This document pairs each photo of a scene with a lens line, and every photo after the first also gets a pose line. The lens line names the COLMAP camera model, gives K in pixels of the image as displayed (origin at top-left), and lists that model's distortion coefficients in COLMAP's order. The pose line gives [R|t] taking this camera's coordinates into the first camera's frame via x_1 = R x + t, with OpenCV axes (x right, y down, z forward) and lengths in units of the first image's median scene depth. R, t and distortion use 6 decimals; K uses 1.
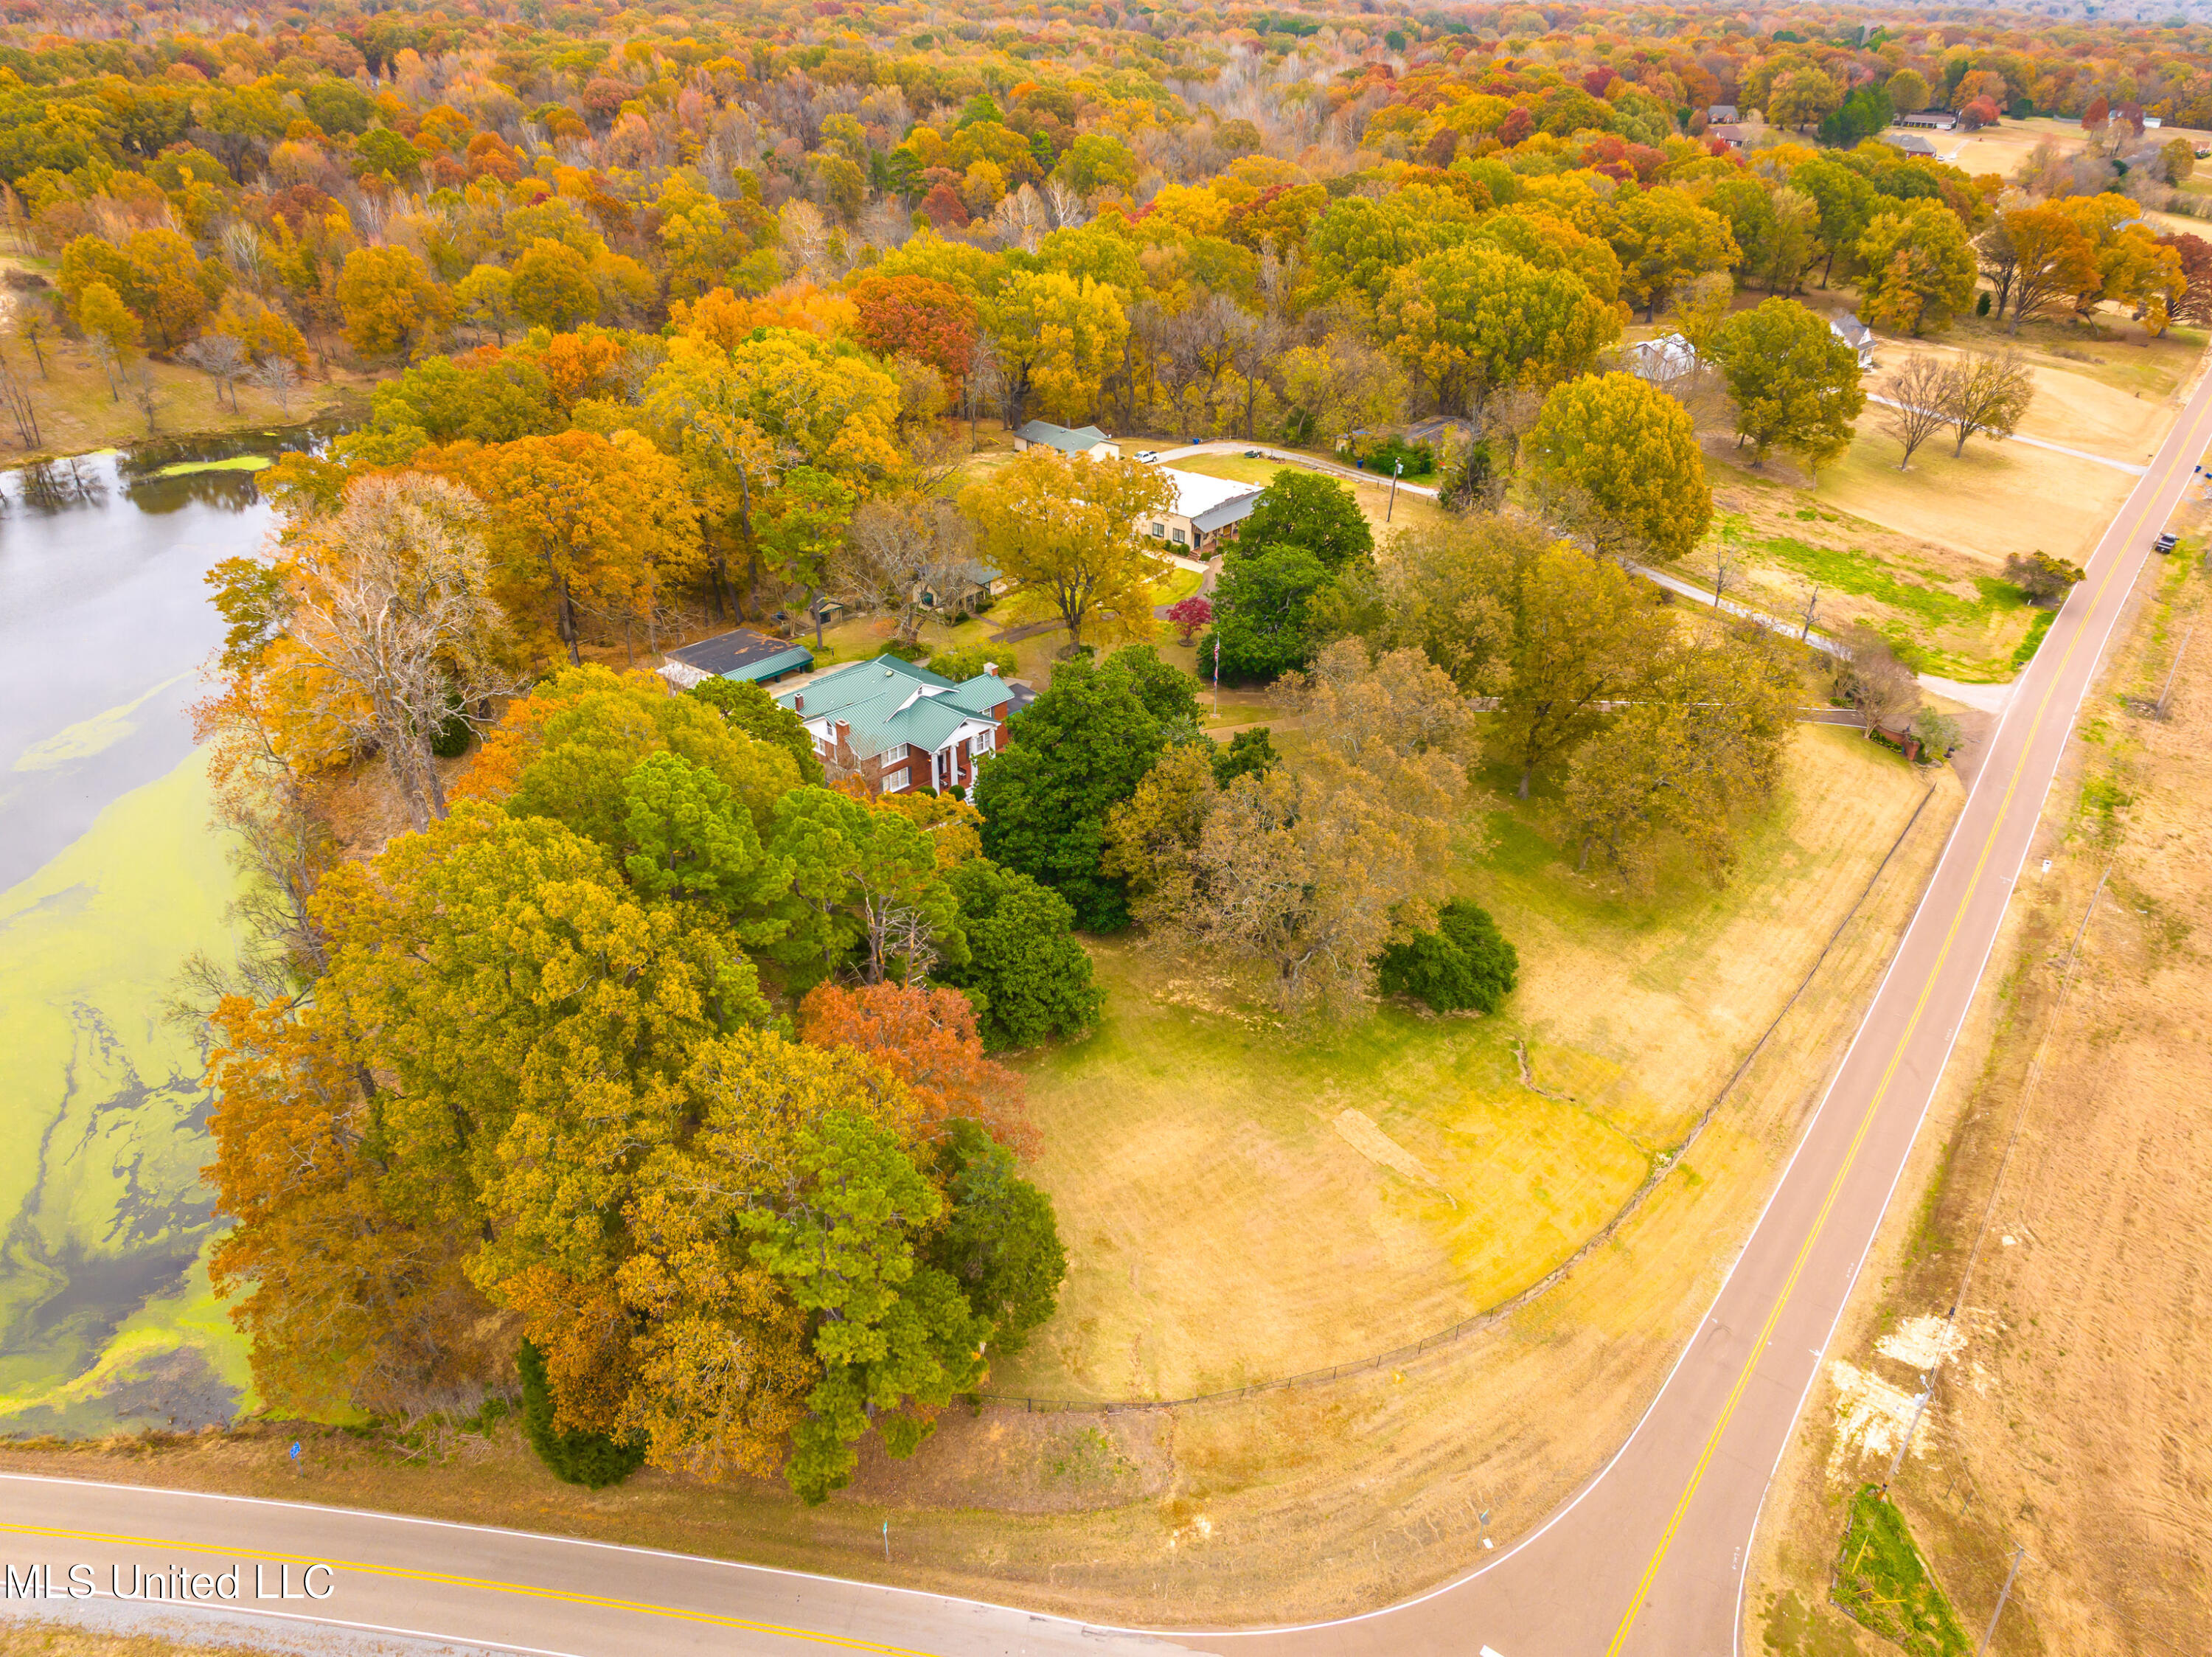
lens RADIAL K [[1537.2, 0, 1106.1], [0, 1537.2, 826.4], [0, 0, 1]] dist [0.000562, 0.000601]
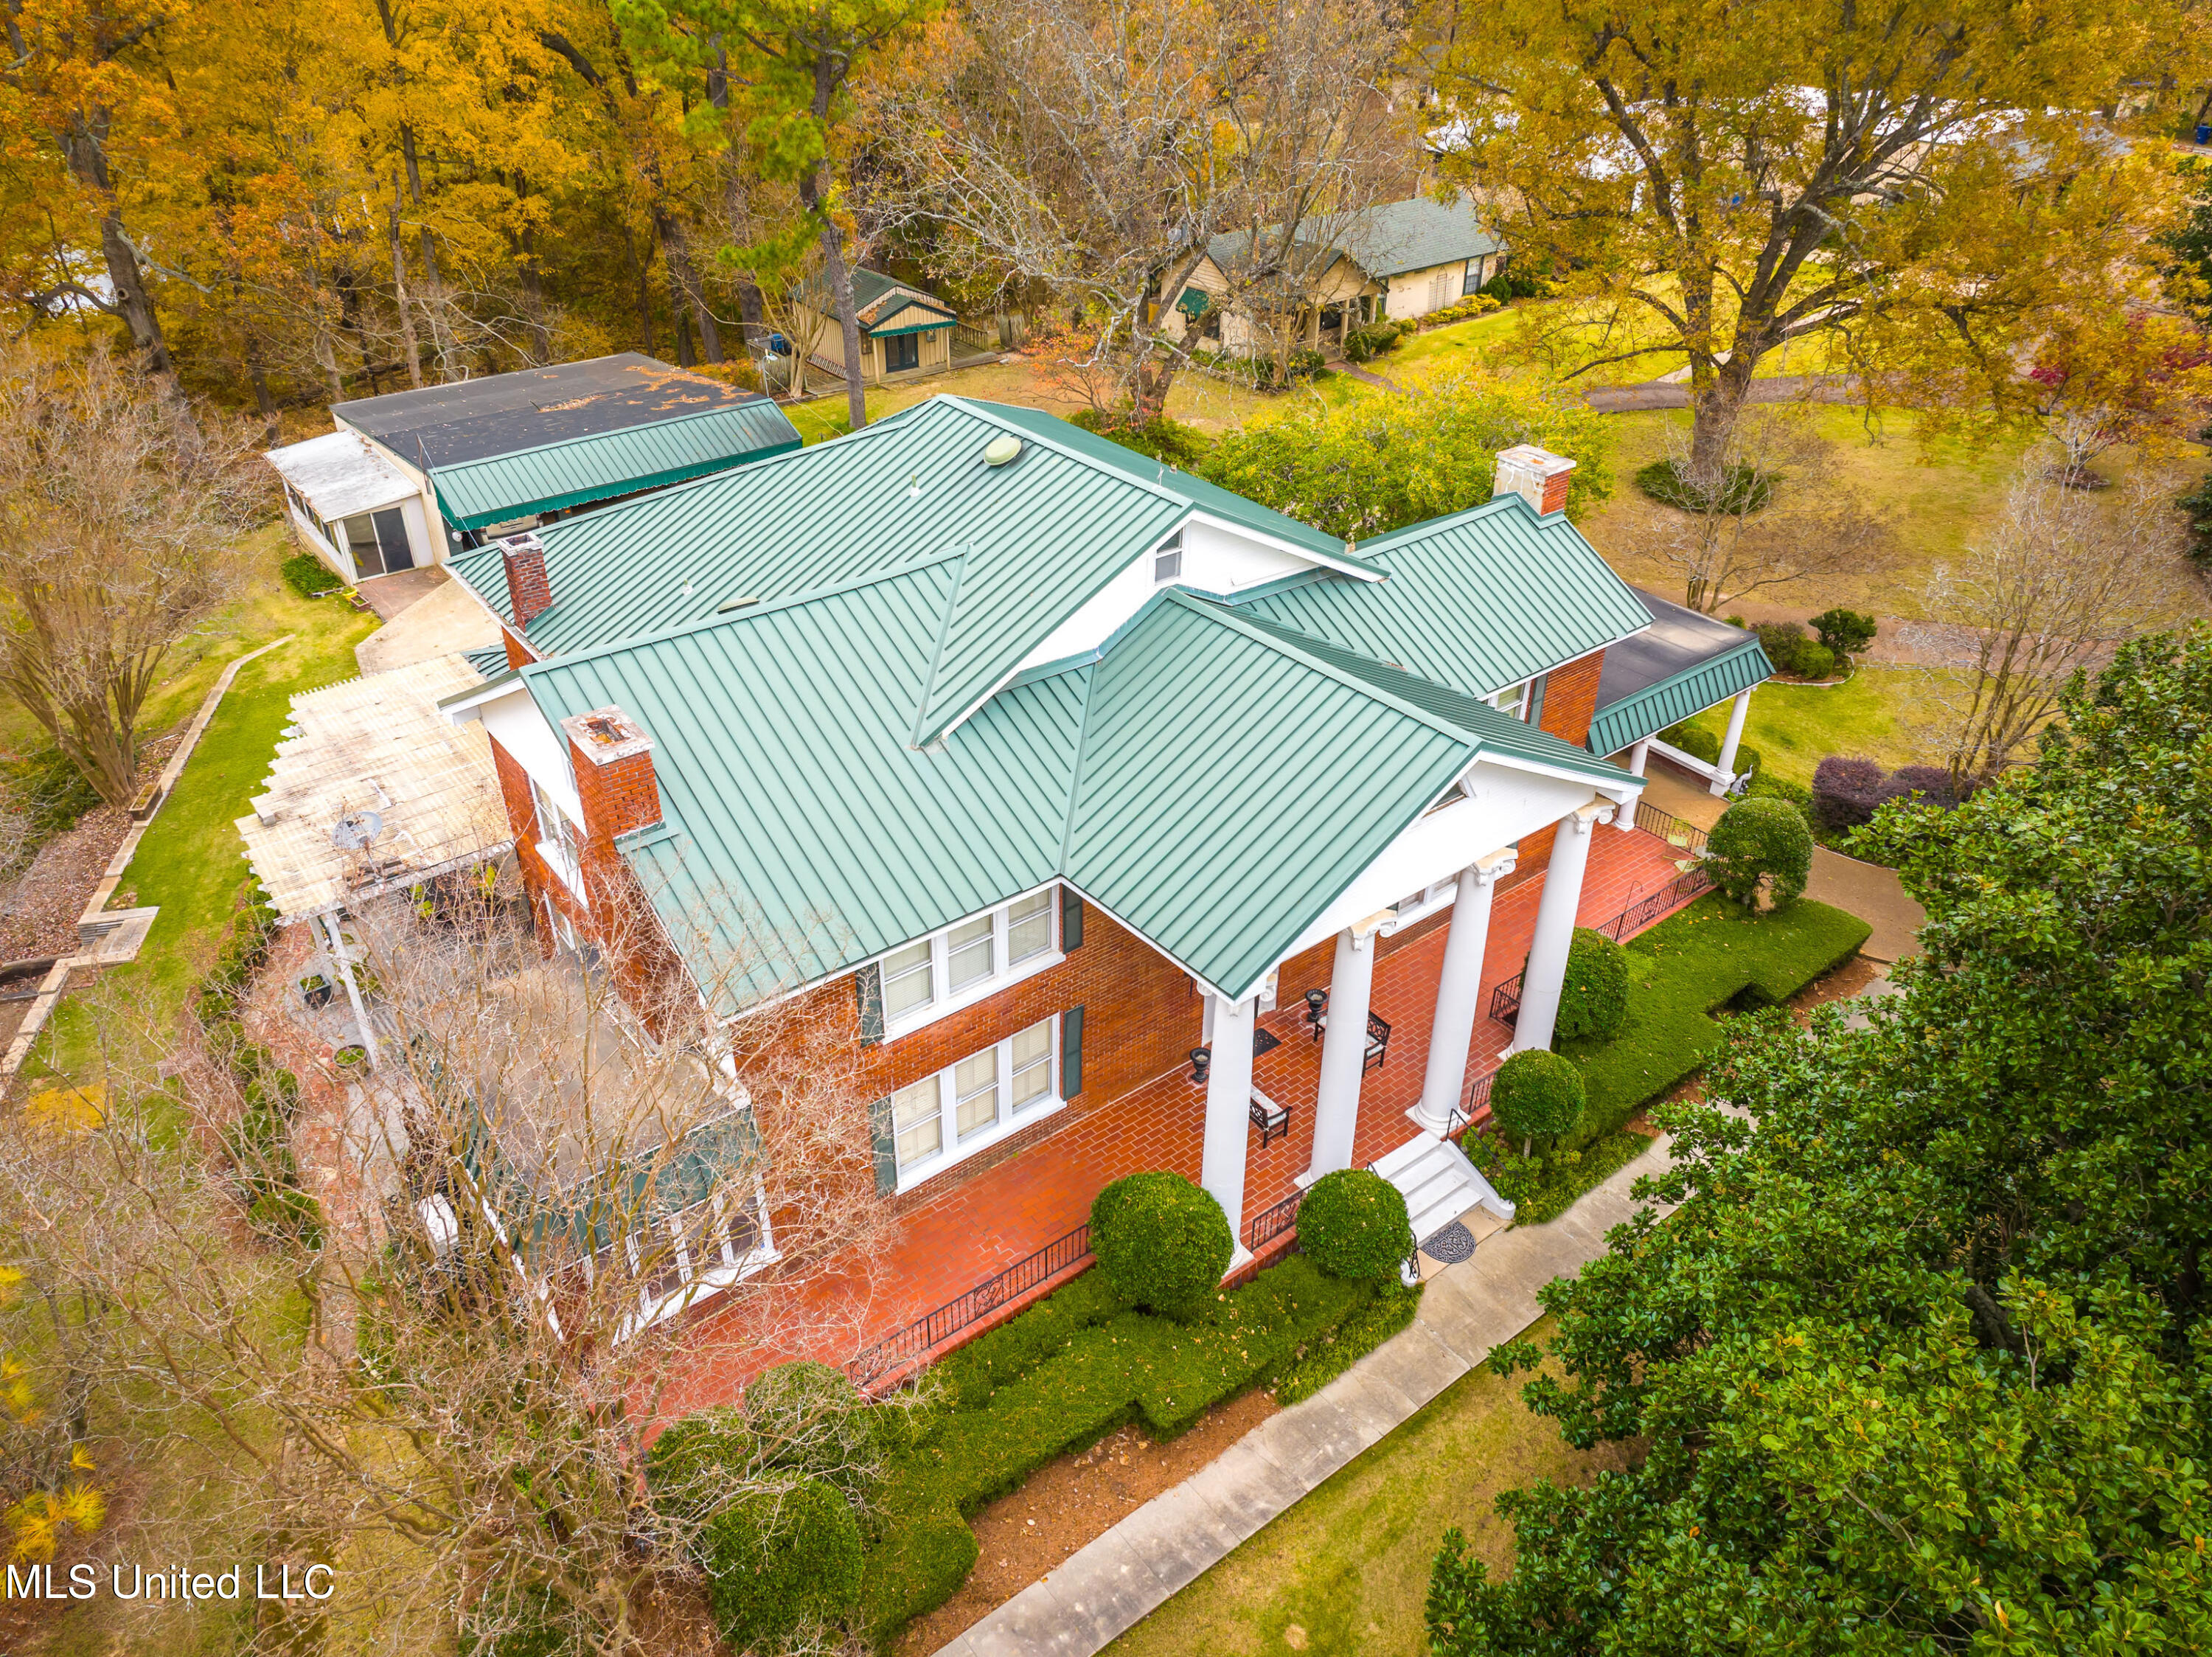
lens RADIAL K [[1537.2, 0, 1108.8], [0, 1537.2, 829.0], [0, 0, 1]] dist [0.000562, 0.000601]
pose [[0.986556, 0.084932, -0.139617, -0.101845], [-0.077257, 0.995234, 0.059511, -0.068444], [0.144006, -0.047925, 0.988416, 0.834116]]
